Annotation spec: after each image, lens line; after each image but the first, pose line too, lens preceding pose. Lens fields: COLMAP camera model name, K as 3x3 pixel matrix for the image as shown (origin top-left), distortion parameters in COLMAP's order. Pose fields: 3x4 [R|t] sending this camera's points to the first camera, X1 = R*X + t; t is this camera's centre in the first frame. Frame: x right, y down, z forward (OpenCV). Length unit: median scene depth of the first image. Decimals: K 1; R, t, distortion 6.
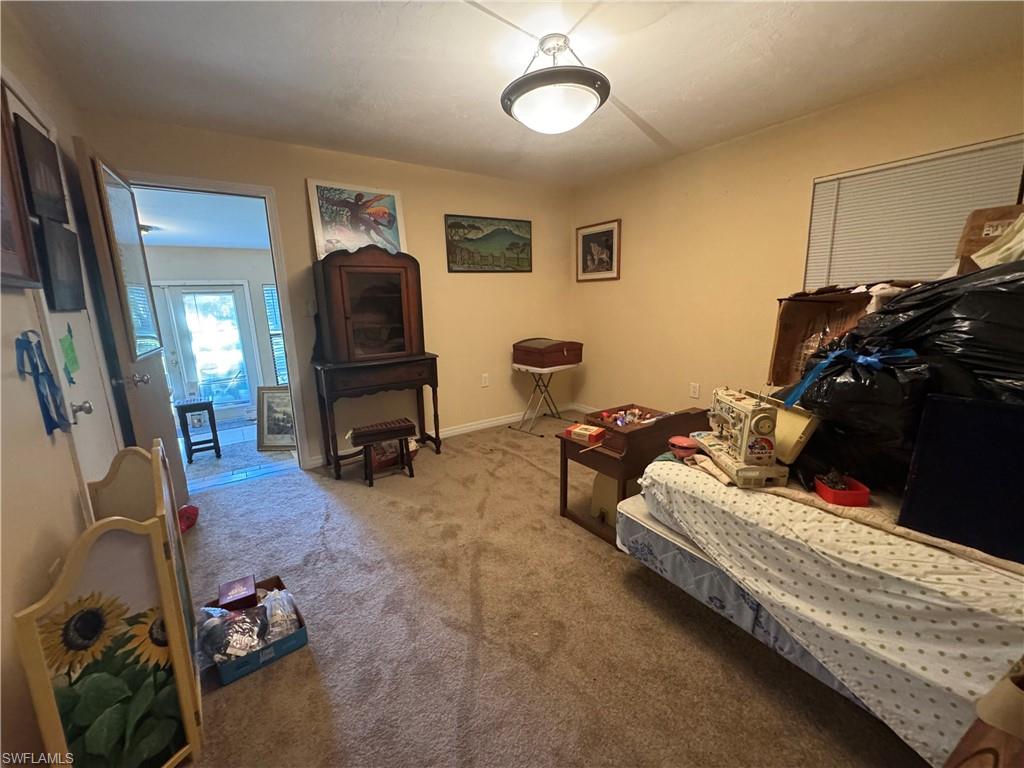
lens RADIAL K [[412.5, 0, 514.6], [0, 412.5, 380.4], [0, 0, 1]] dist [-0.002565, -0.000554]
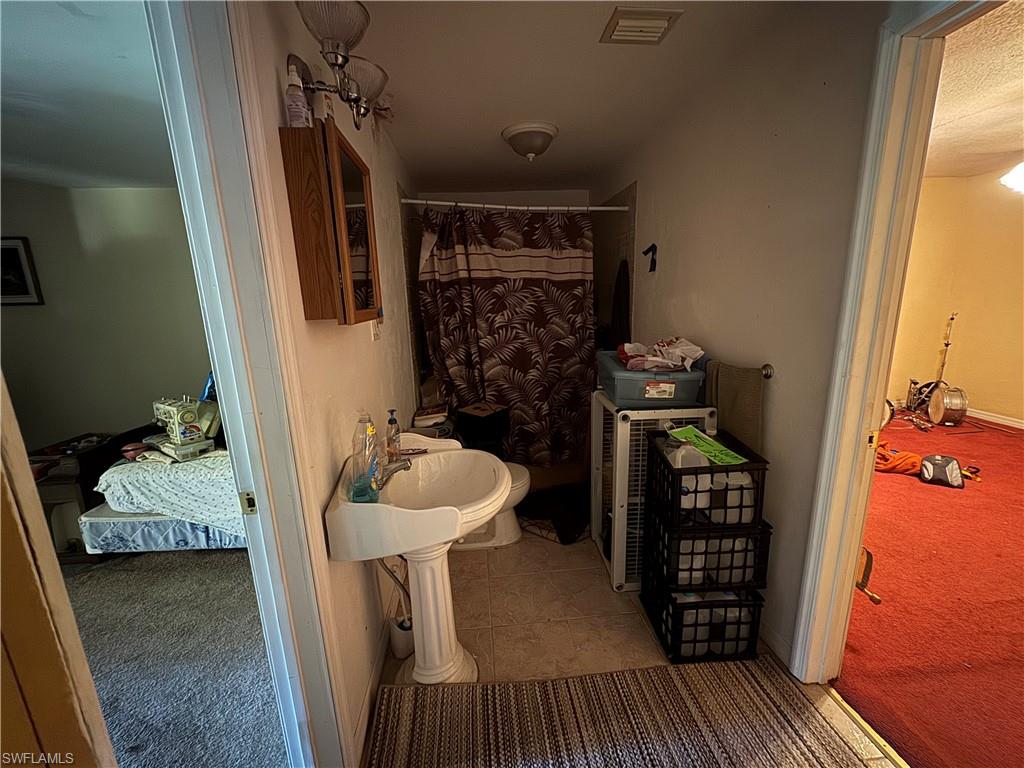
lens RADIAL K [[412.5, 0, 510.0], [0, 412.5, 383.3], [0, 0, 1]] dist [-0.002565, -0.000554]
pose [[0.501162, -0.176465, 0.847170, -0.055799], [0.186572, 0.977997, 0.093345, 0.063813], [-0.845002, 0.111277, 0.523058, -0.753449]]
